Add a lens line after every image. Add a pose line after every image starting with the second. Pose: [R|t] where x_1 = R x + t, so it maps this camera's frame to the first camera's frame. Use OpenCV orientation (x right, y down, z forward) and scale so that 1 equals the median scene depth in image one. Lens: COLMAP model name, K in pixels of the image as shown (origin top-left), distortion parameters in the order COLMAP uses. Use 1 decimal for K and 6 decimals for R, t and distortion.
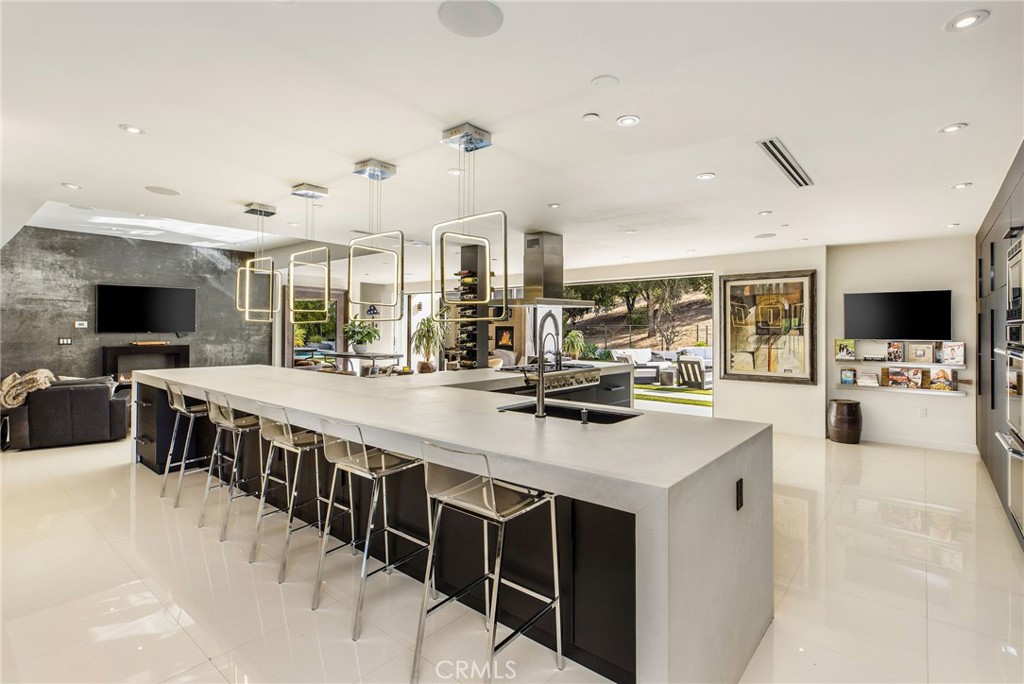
lens RADIAL K [[507.2, 0, 514.7], [0, 507.2, 331.2], [0, 0, 1]] dist [0.003255, 0.000873]
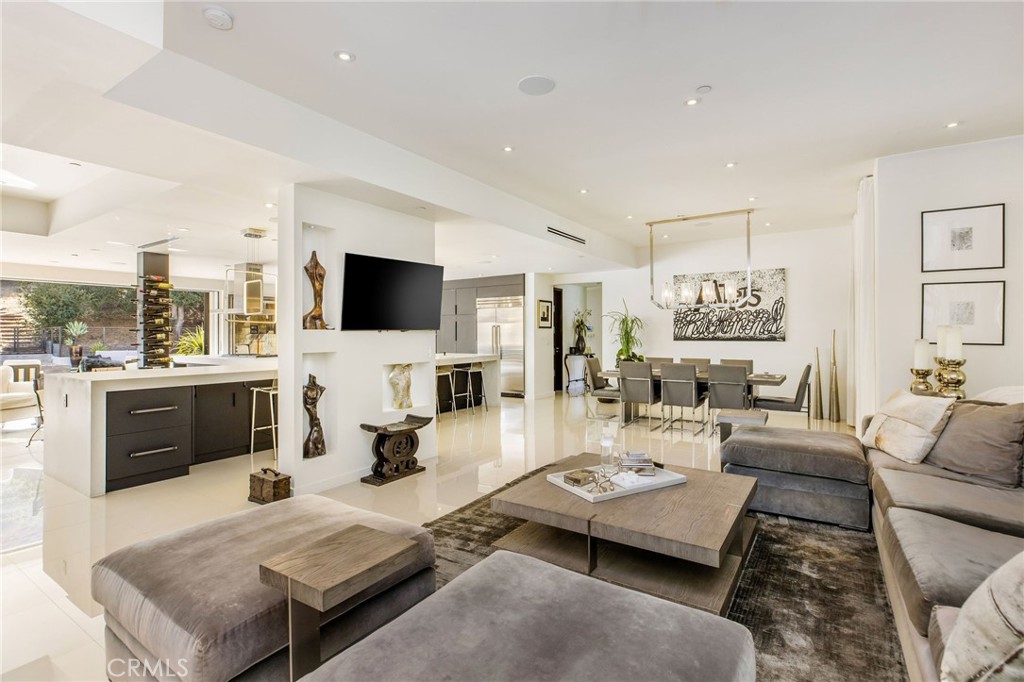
lens RADIAL K [[481.4, 0, 512.0], [0, 481.4, 329.4], [0, 0, 1]] dist [0.001139, 0.000468]
pose [[-0.096454, 0.002926, 0.995333, -1.018808], [0.000063, 0.999996, -0.002933, -0.001569], [-0.995337, -0.000220, -0.096454, 0.301321]]
